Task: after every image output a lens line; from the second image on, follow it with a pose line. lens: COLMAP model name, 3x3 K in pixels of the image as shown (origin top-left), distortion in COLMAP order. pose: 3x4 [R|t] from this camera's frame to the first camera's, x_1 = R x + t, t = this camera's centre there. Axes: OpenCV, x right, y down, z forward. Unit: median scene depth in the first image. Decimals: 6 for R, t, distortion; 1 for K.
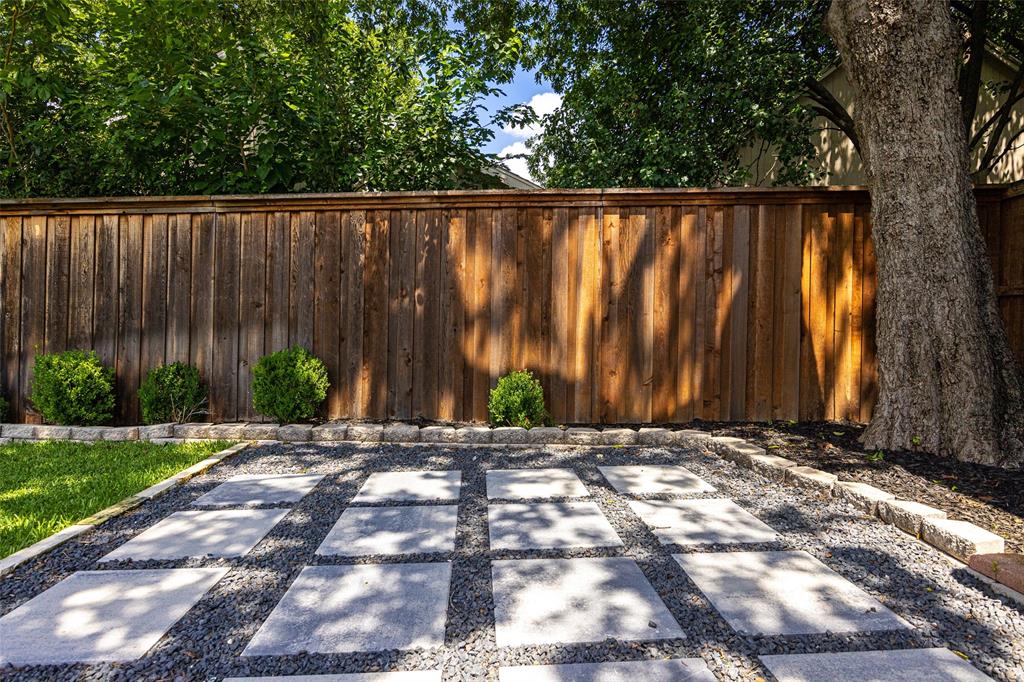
lens RADIAL K [[556.3, 0, 519.0], [0, 556.3, 336.8], [0, 0, 1]] dist [-0.012516, 0.000819]
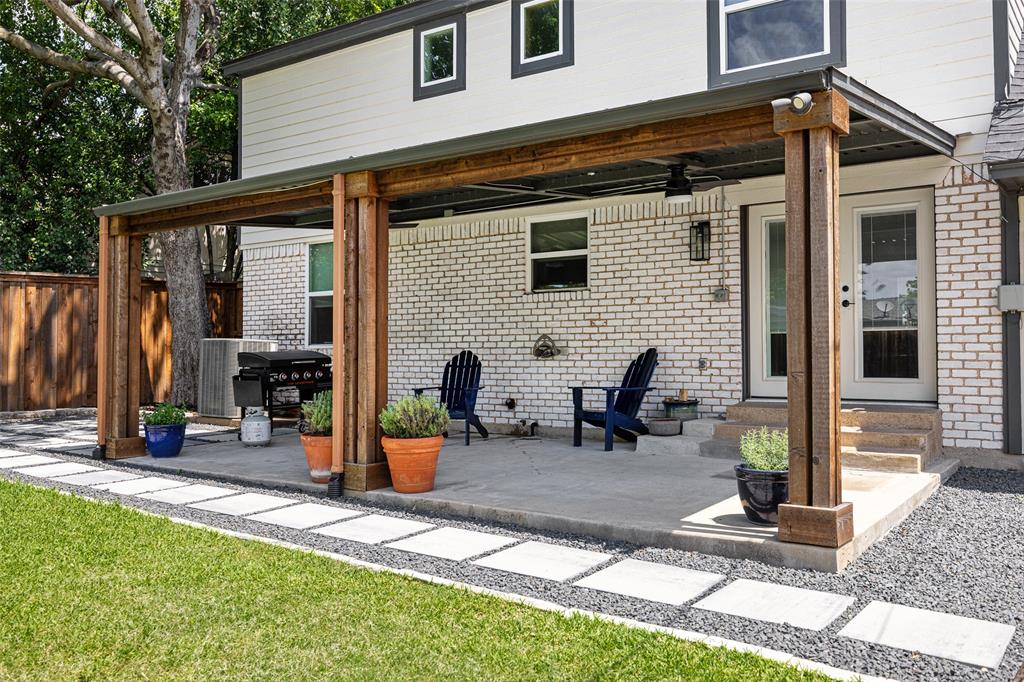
lens RADIAL K [[872.3, 0, 513.7], [0, 872.3, 336.4], [0, 0, 1]] dist [-0.012299, 0.016058]
pose [[0.657102, 0.005547, 0.753781, -0.883469], [0.005888, 0.999905, -0.012491, -0.024853], [-0.753779, 0.012646, 0.657007, -1.892668]]
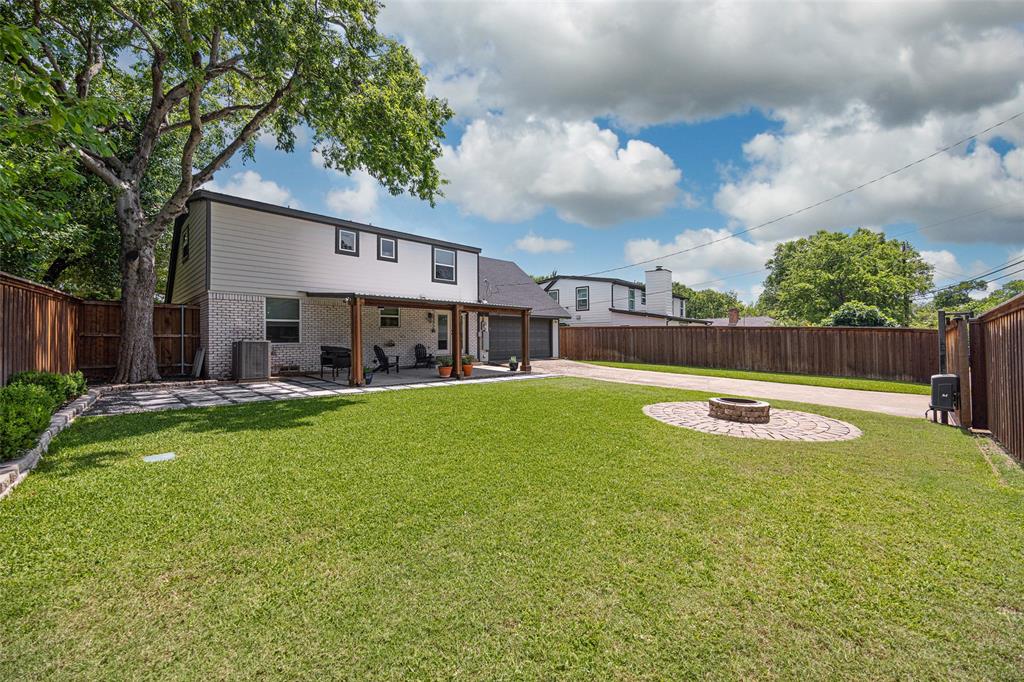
lens RADIAL K [[403.0, 0, 510.1], [0, 403.0, 338.6], [0, 0, 1]] dist [0.001645, 0.000094]
pose [[-0.654763, -0.007502, 0.755797, -2.288540], [-0.004256, 0.999971, 0.006239, -0.086009], [-0.755822, 0.000868, -0.654776, 0.672294]]
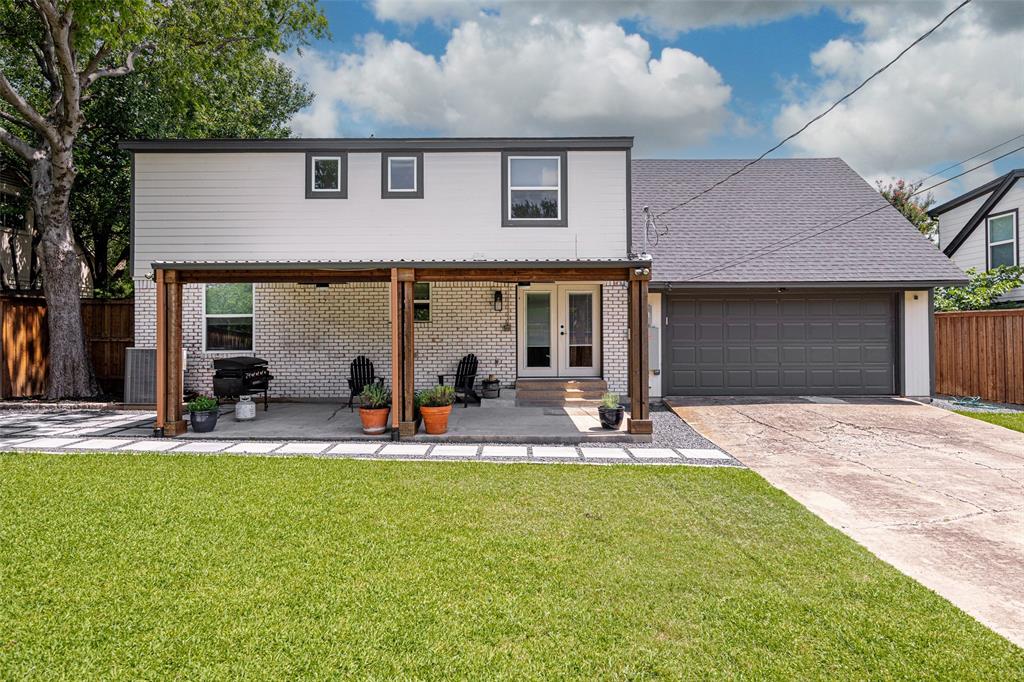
lens RADIAL K [[604.0, 0, 510.1], [0, 604.0, 340.8], [0, 0, 1]] dist [-0.008101, -0.001322]
pose [[0.093772, -0.012708, 0.995513, -1.753017], [0.001615, 0.999919, 0.012612, -0.105350], [-0.995592, 0.000425, 0.093785, -1.305790]]
